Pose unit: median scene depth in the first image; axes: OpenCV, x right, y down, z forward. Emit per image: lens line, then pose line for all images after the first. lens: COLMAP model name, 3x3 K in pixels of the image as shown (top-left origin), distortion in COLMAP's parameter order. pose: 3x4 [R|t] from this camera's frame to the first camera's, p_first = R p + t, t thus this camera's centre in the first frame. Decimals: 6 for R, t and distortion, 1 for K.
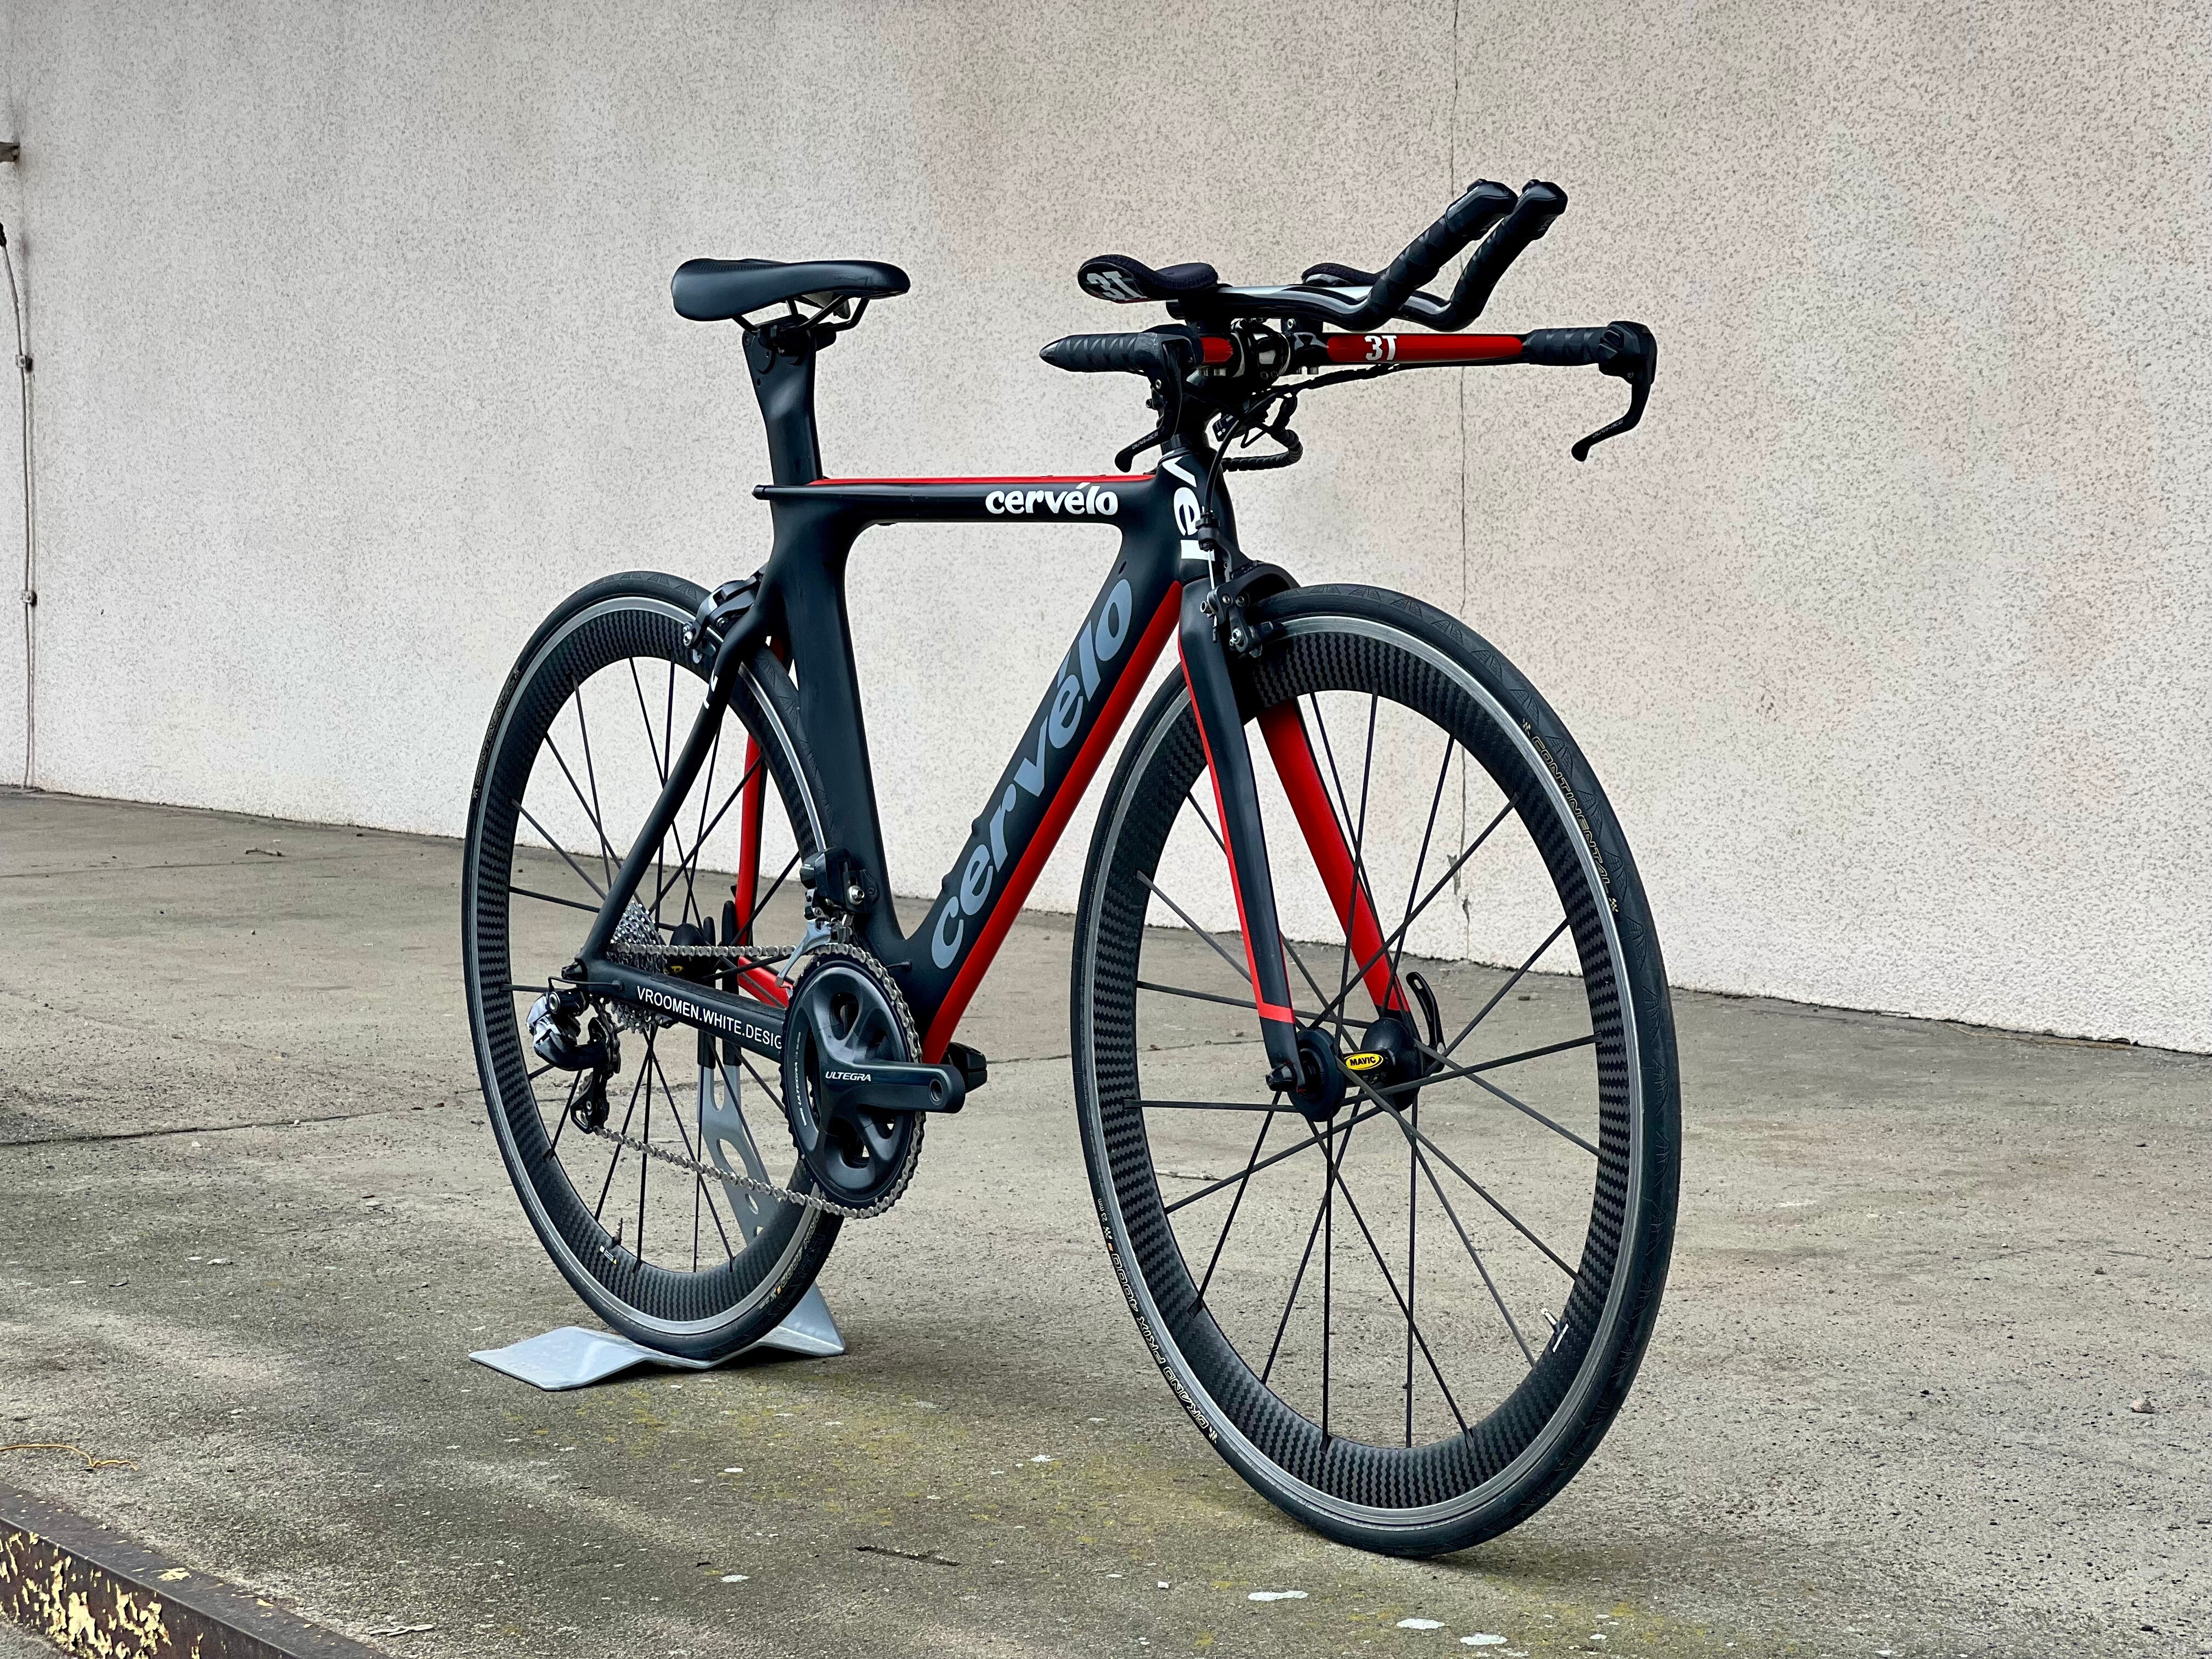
lens RADIAL K [[4959.9, 0, 1190.9], [0, 4959.9, 817.3], [0, 0, 1]] dist [0.124908, 0.000000]
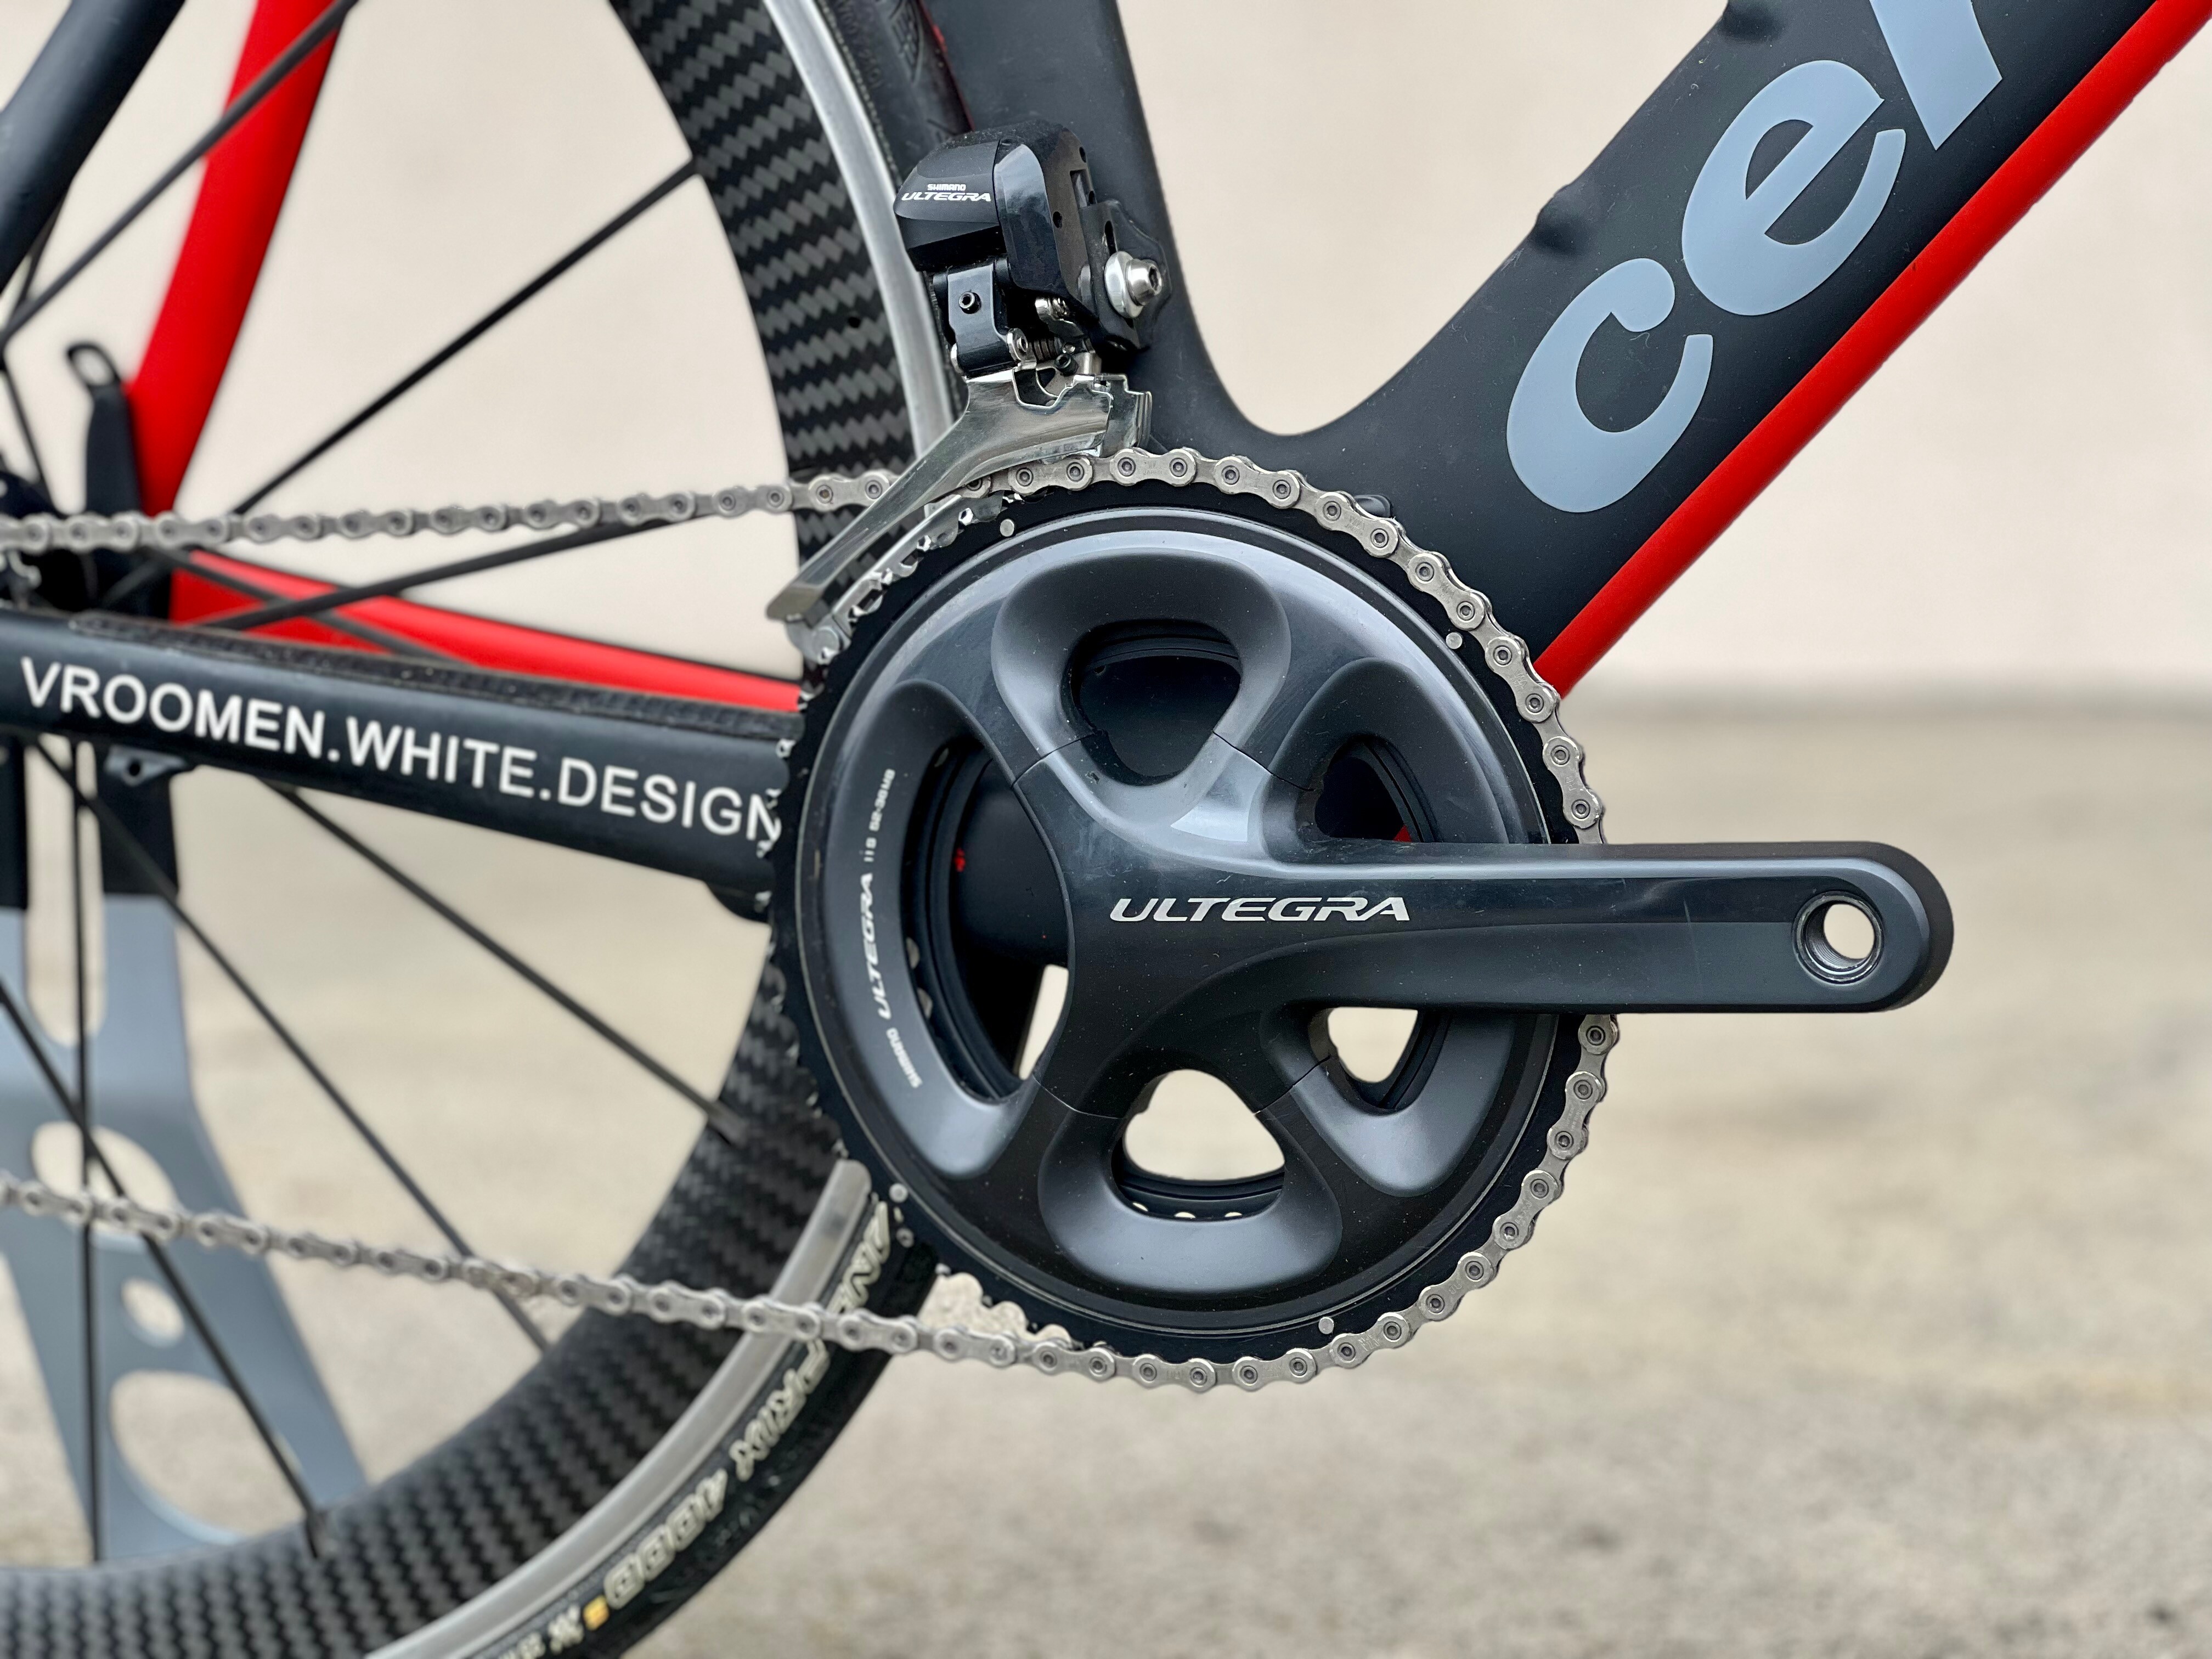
lens RADIAL K [[4959.9, 0, 1115.3], [0, 4959.9, 817.3], [0, 0, 1]] dist [0.124908, 0.000000]
pose [[0.858908, -0.074536, 0.506677, -0.225600], [0.039551, 0.996052, 0.079480, 0.024517], [-0.510600, -0.048226, 0.858465, 0.777637]]
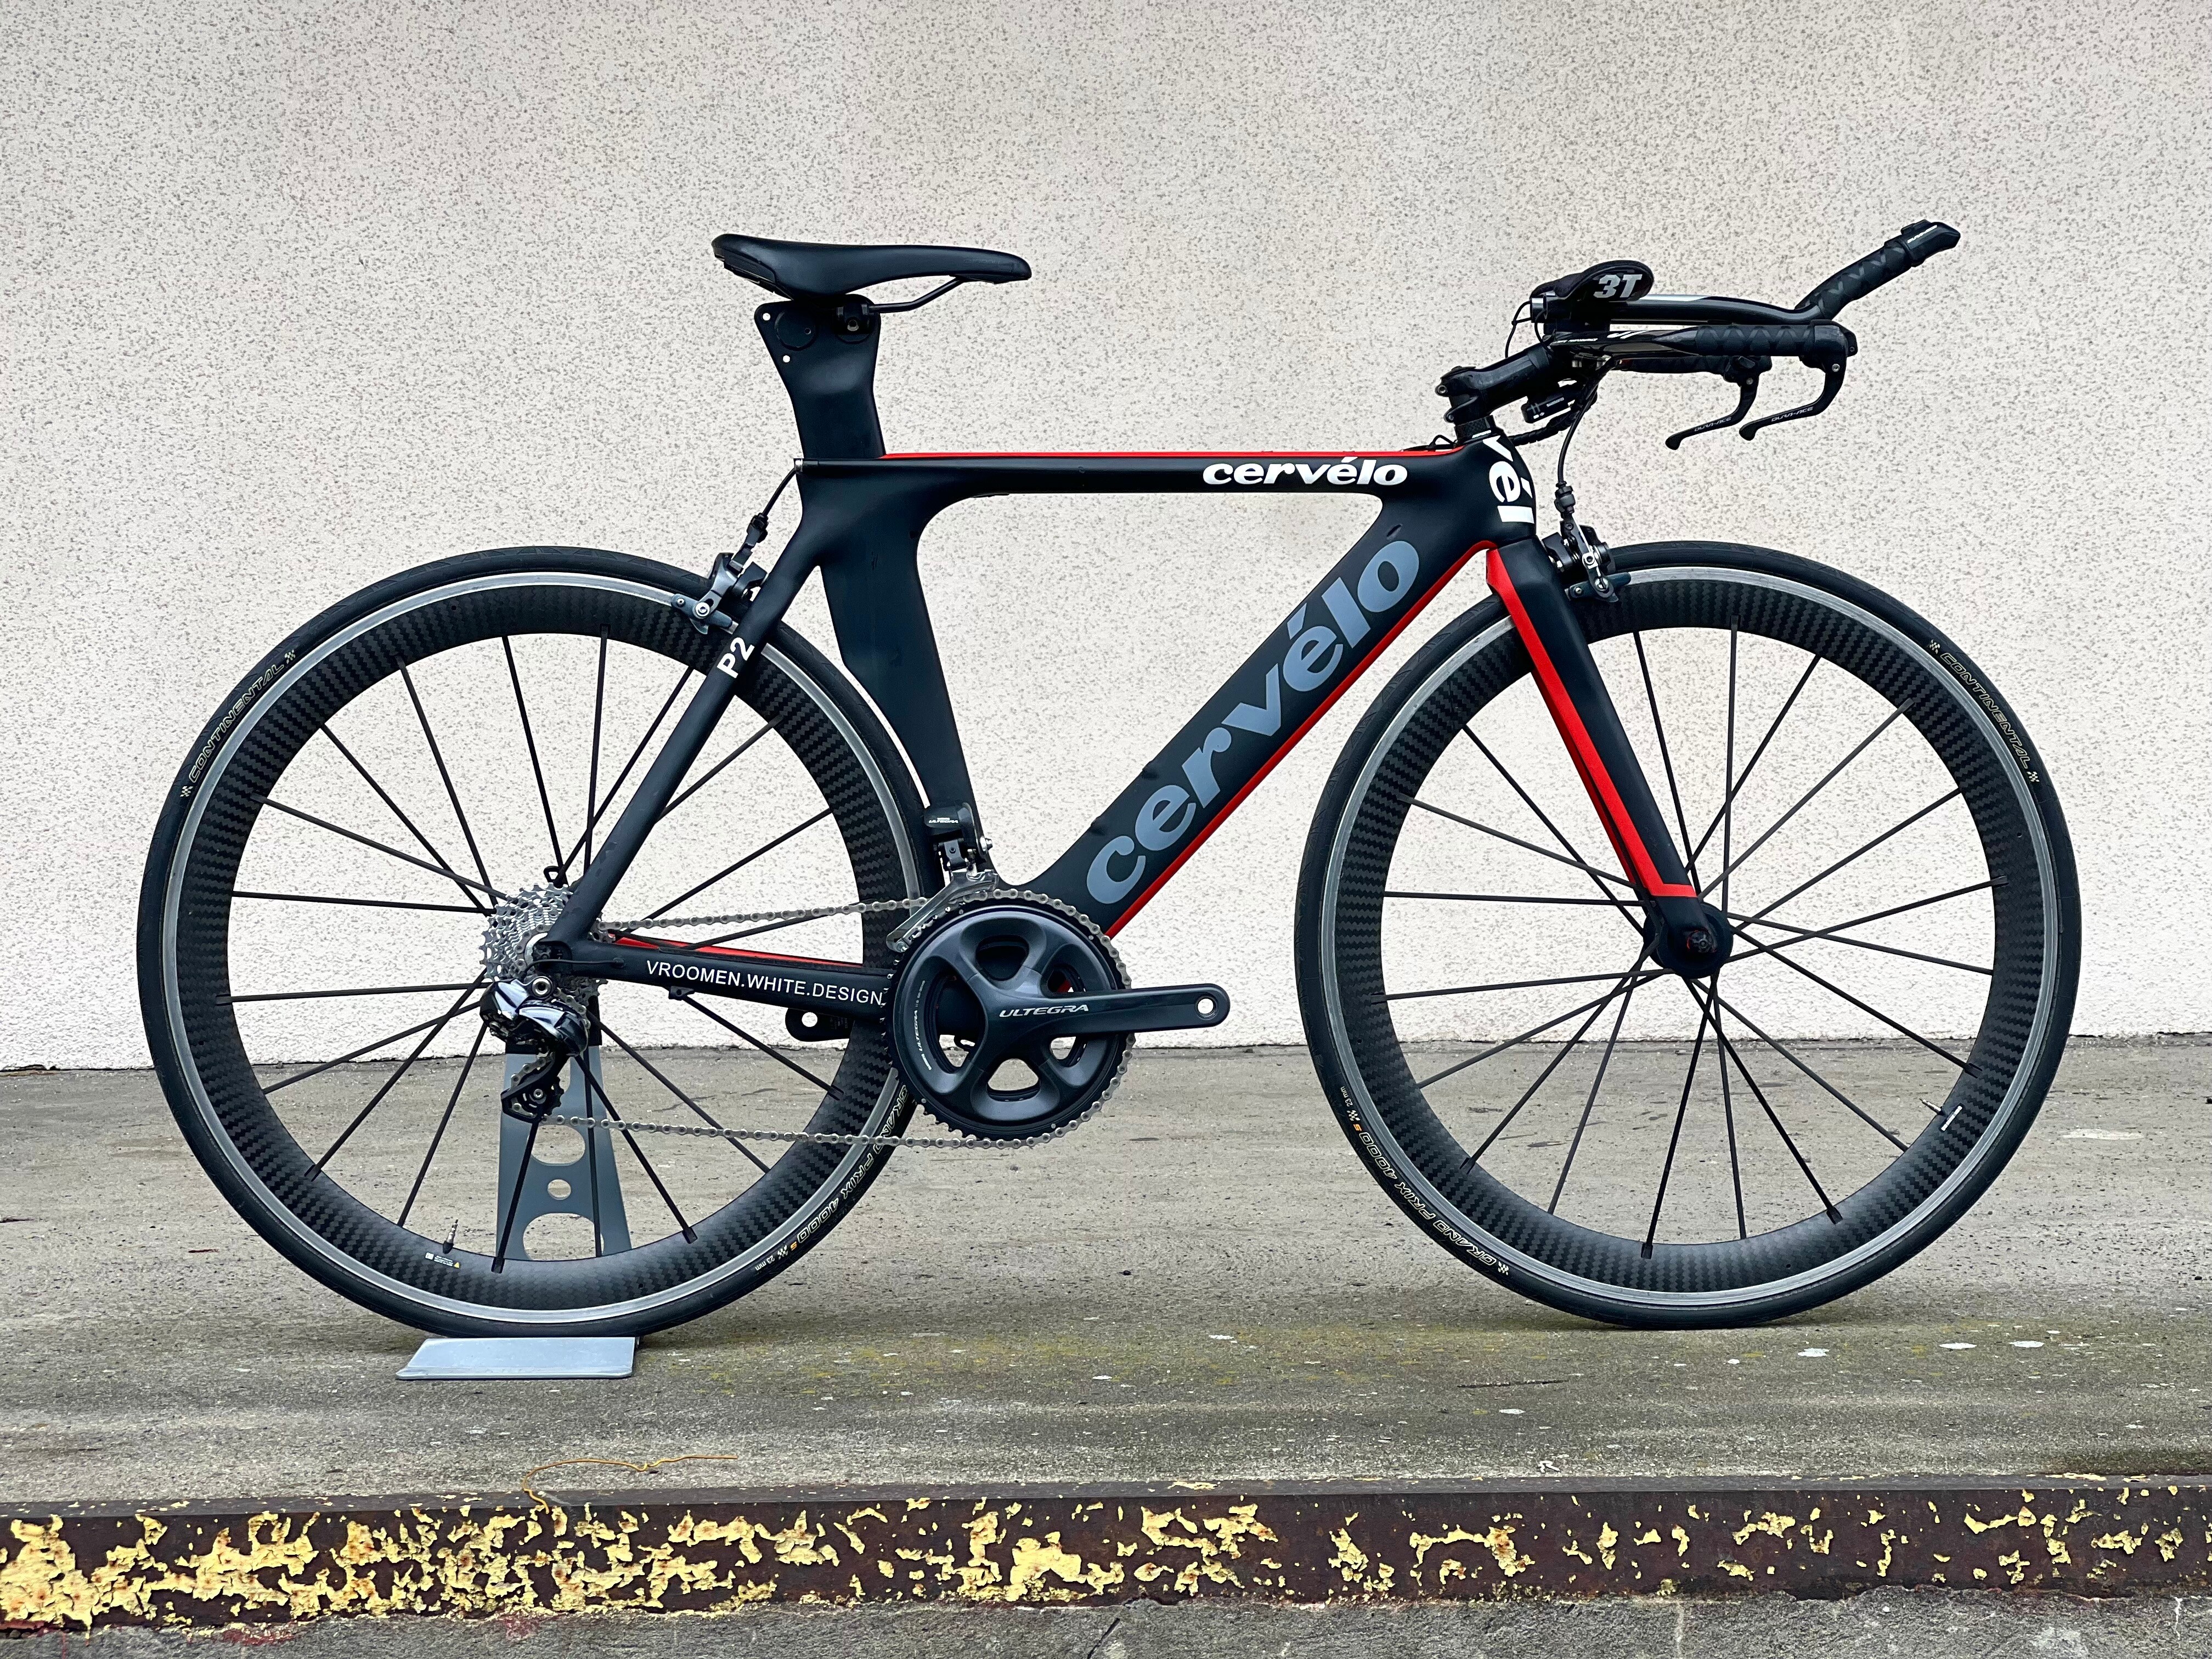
lens RADIAL K [[4959.9, 0, 1115.3], [0, 4959.9, 833.5], [0, 0, 1]] dist [0.124908, 0.000000]
pose [[0.513523, -0.030582, 0.857531, -0.999889], [0.059195, 0.998246, 0.000152, 0.015359], [-0.856032, 0.050683, 0.514433, 0.445979]]
